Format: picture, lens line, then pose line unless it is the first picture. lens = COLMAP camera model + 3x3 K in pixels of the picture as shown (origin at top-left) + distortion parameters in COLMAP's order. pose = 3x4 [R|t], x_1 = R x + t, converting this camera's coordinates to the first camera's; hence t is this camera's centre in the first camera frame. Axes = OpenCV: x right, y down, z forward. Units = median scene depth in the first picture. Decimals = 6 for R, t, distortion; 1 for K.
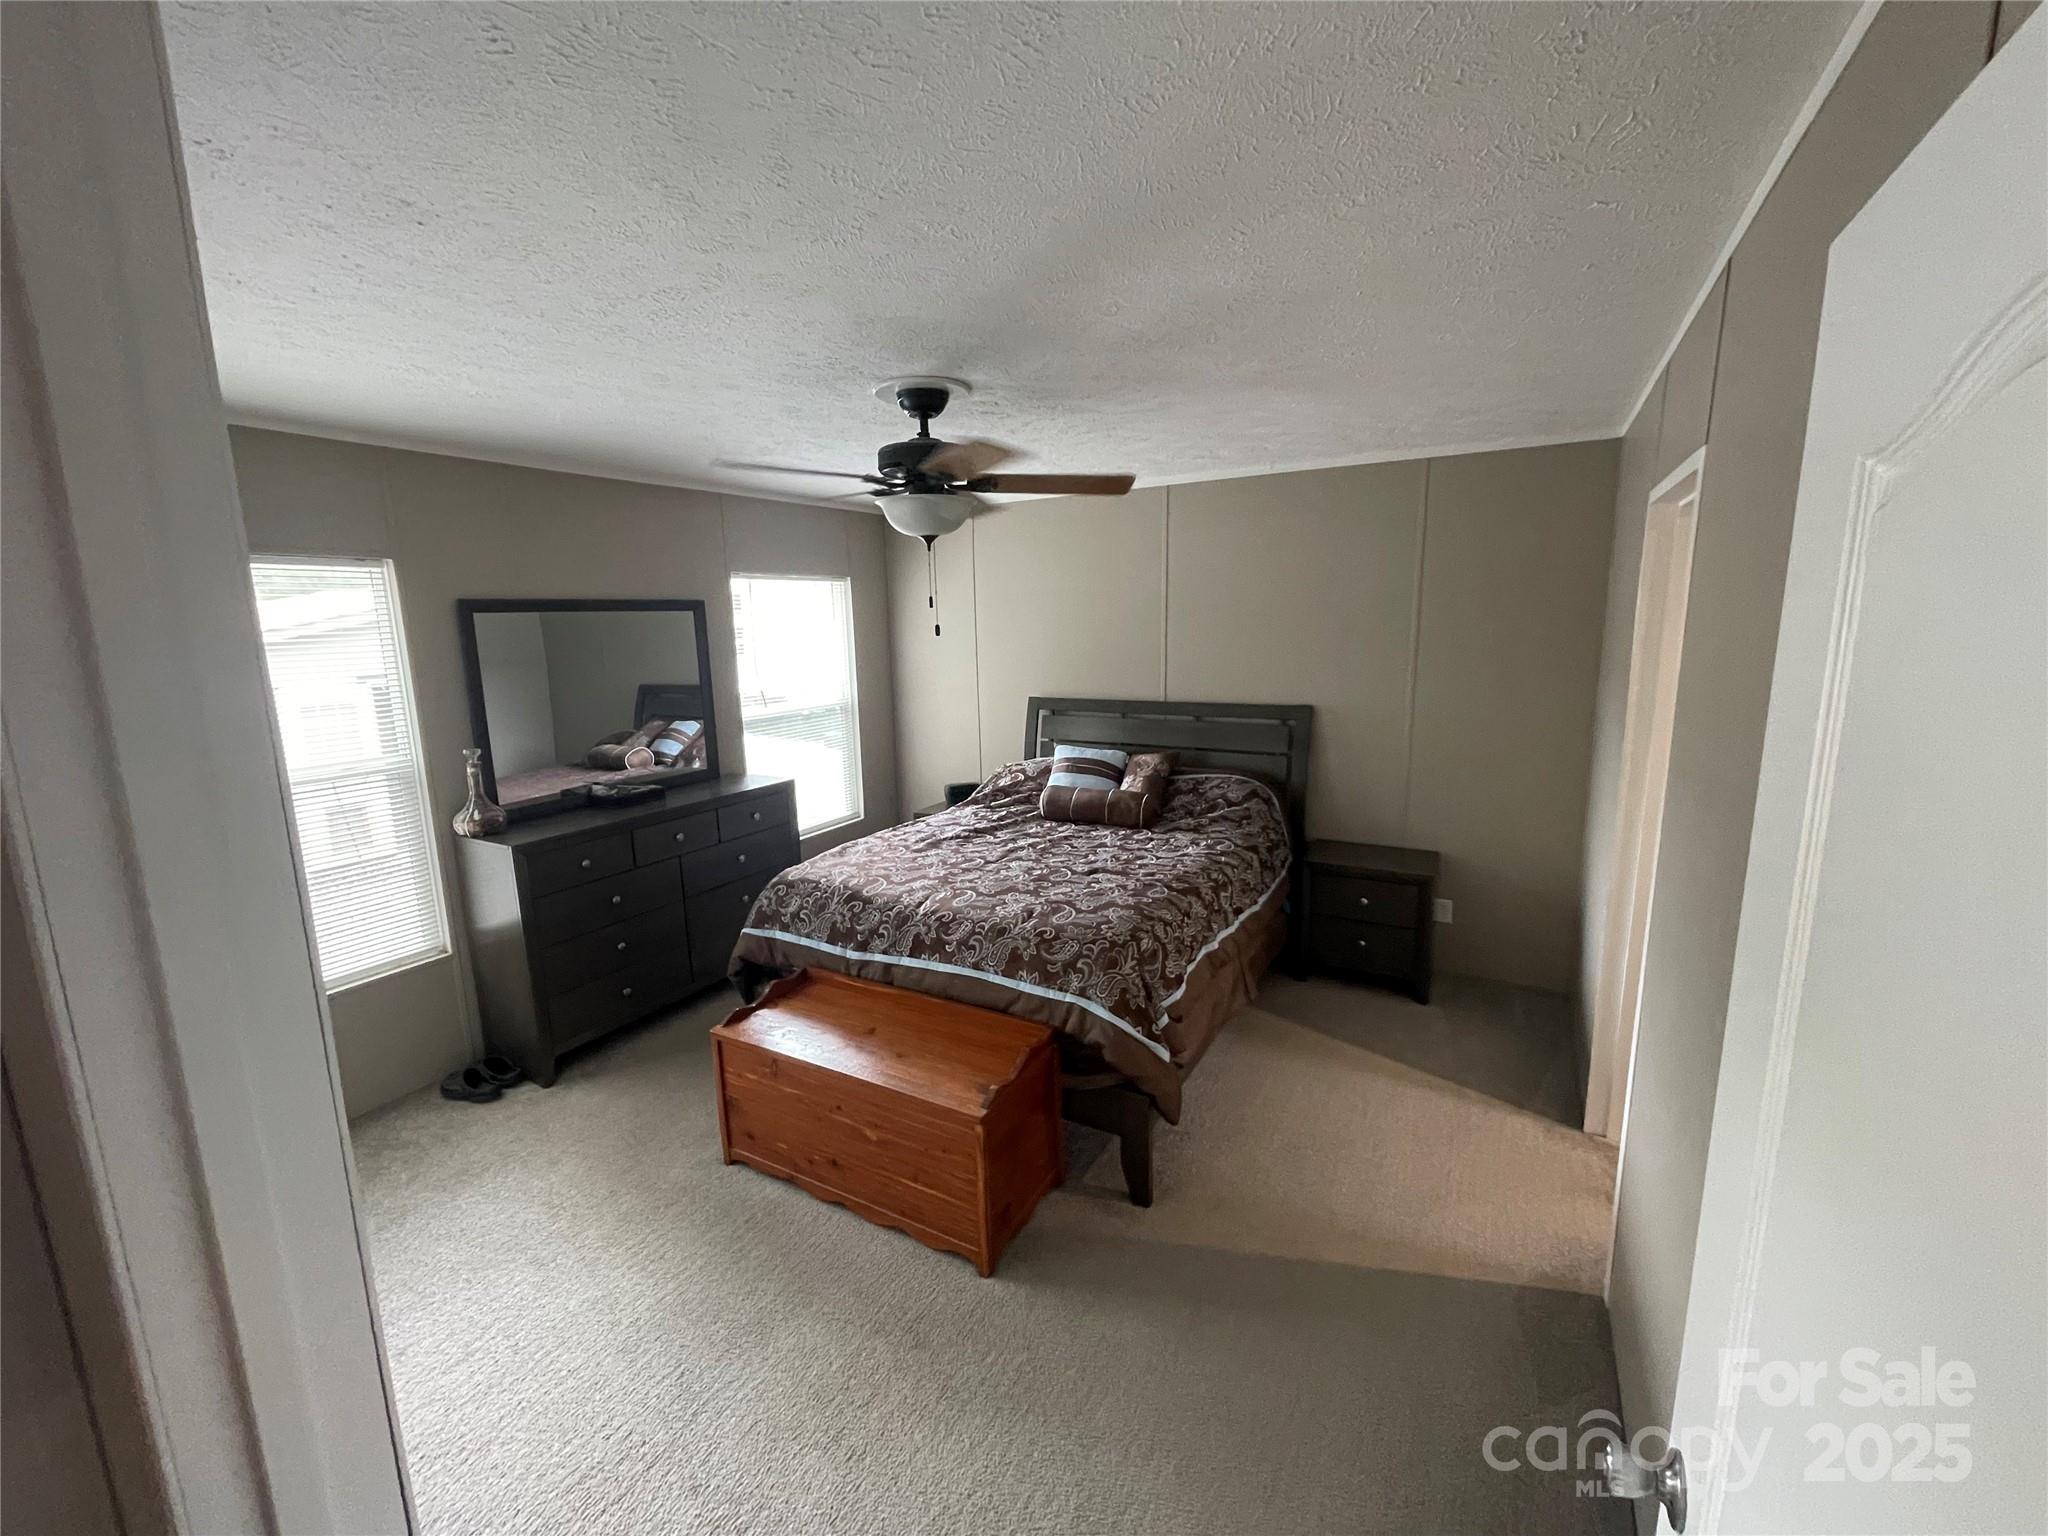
lens RADIAL K [[826.0, 0, 1014.7], [0, 826.0, 767.6], [0, 0, 1]] dist [-0.006523, 0.001538]
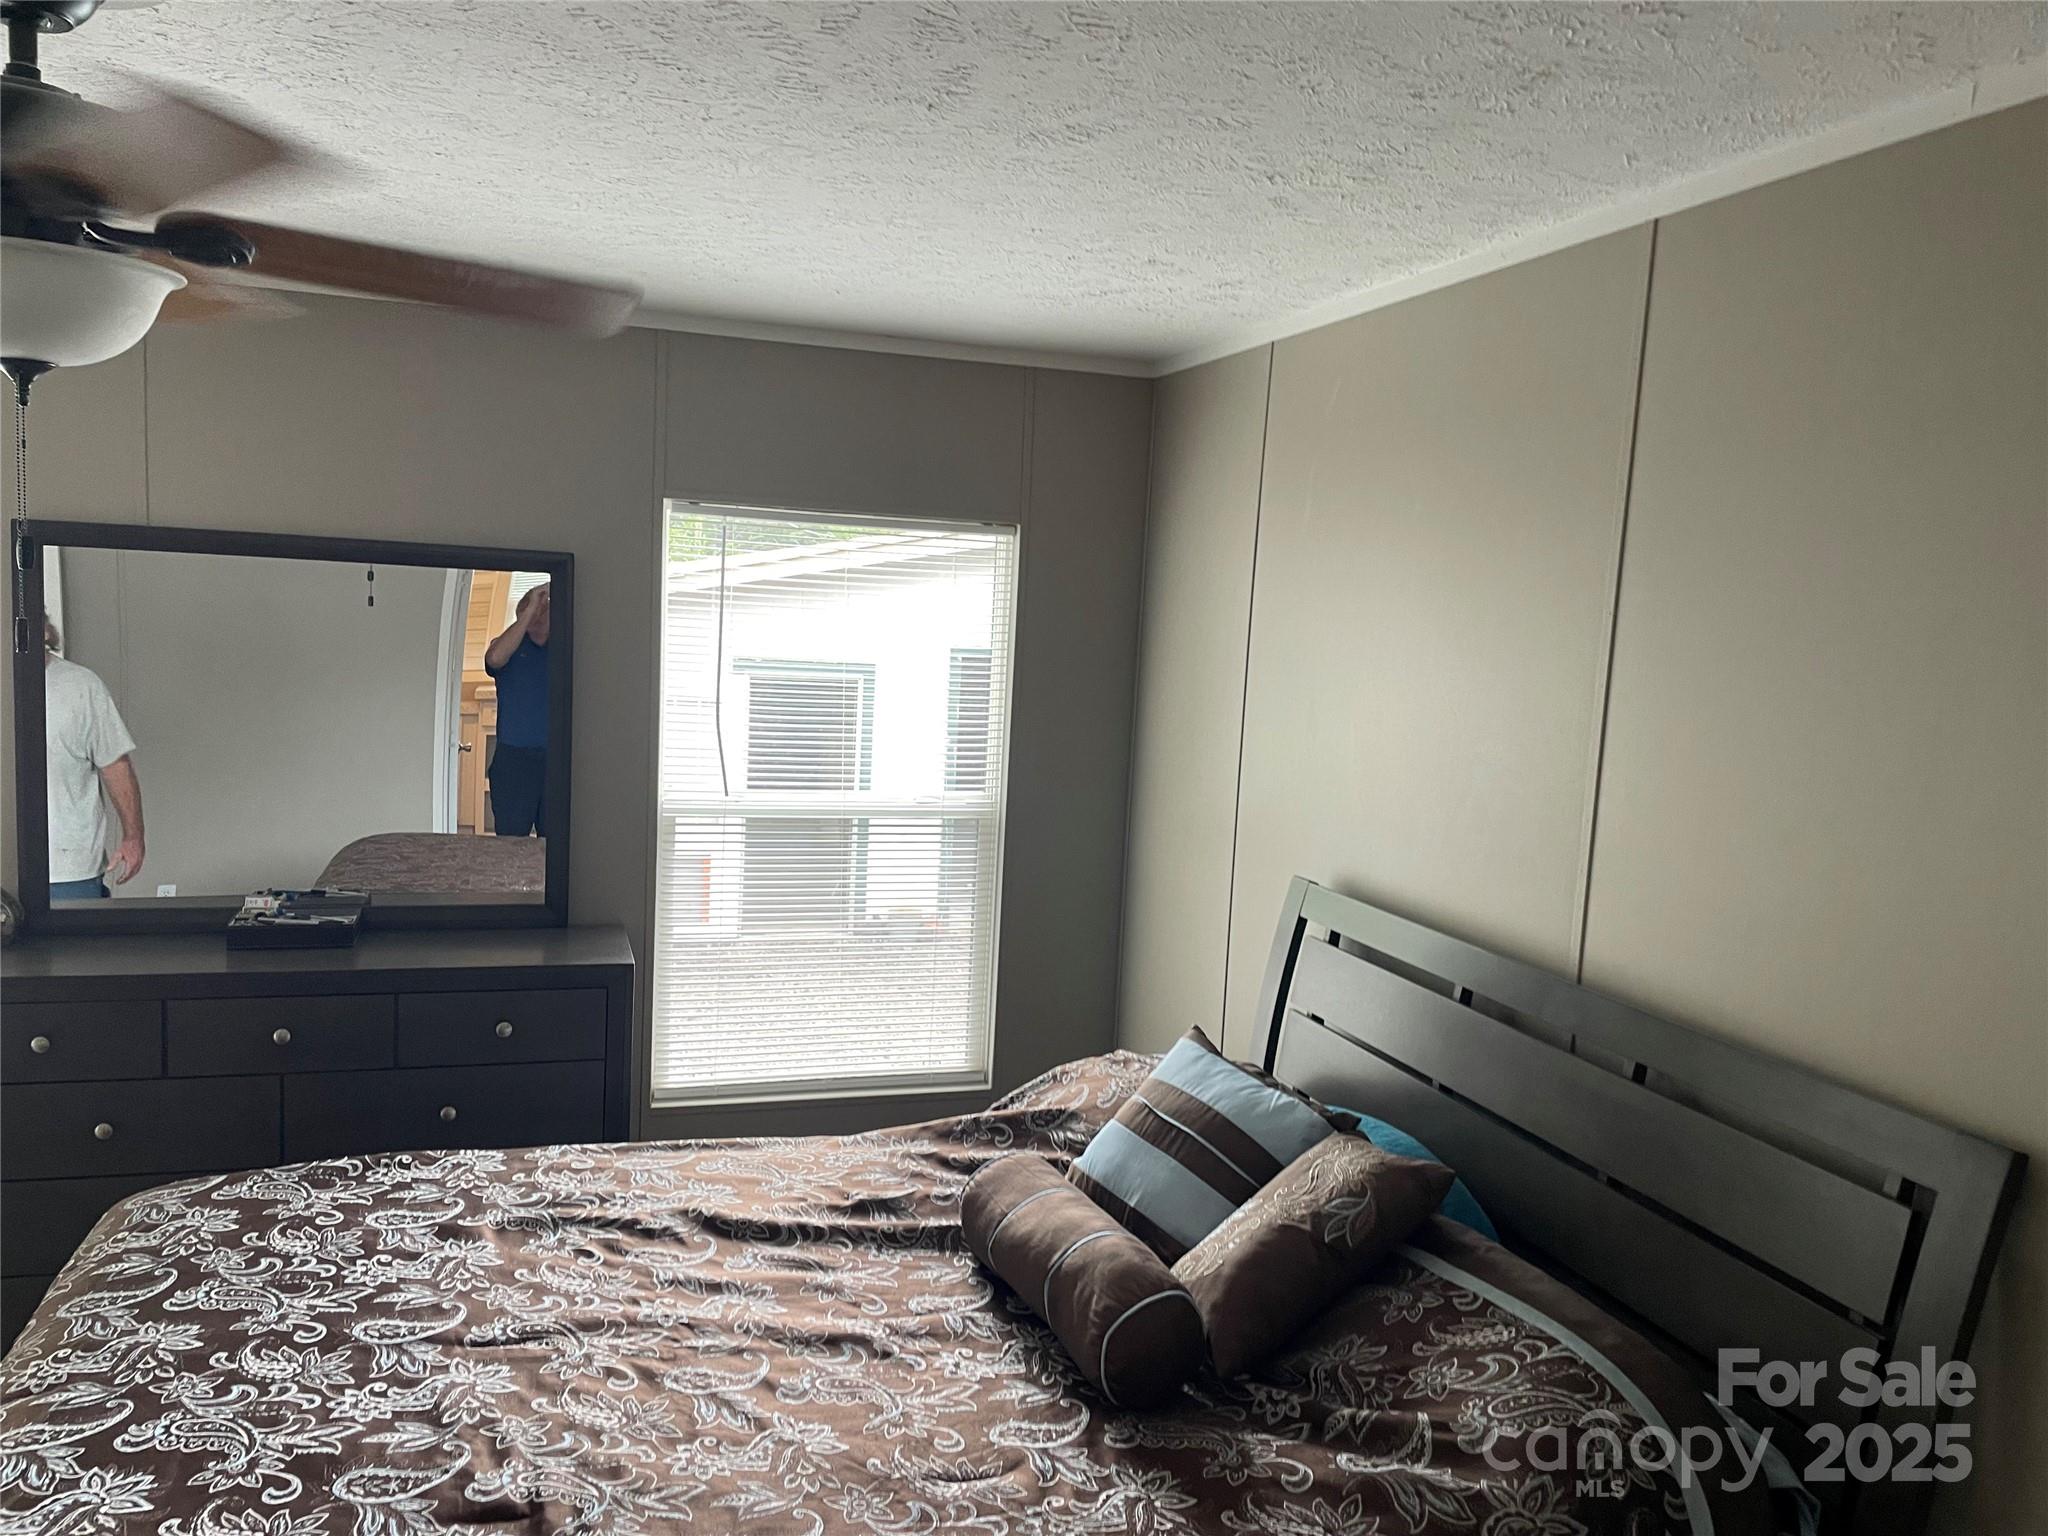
lens RADIAL K [[1543.5, 0, 1023.8], [0, 1543.5, 780.2], [0, 0, 1]] dist [0.088569, -0.109928]
pose [[0.736433, 0.136444, -0.662608, 0.503078], [-0.186059, 0.982528, -0.004467, -0.140842], [0.650422, 0.126574, 0.748953, 0.613292]]
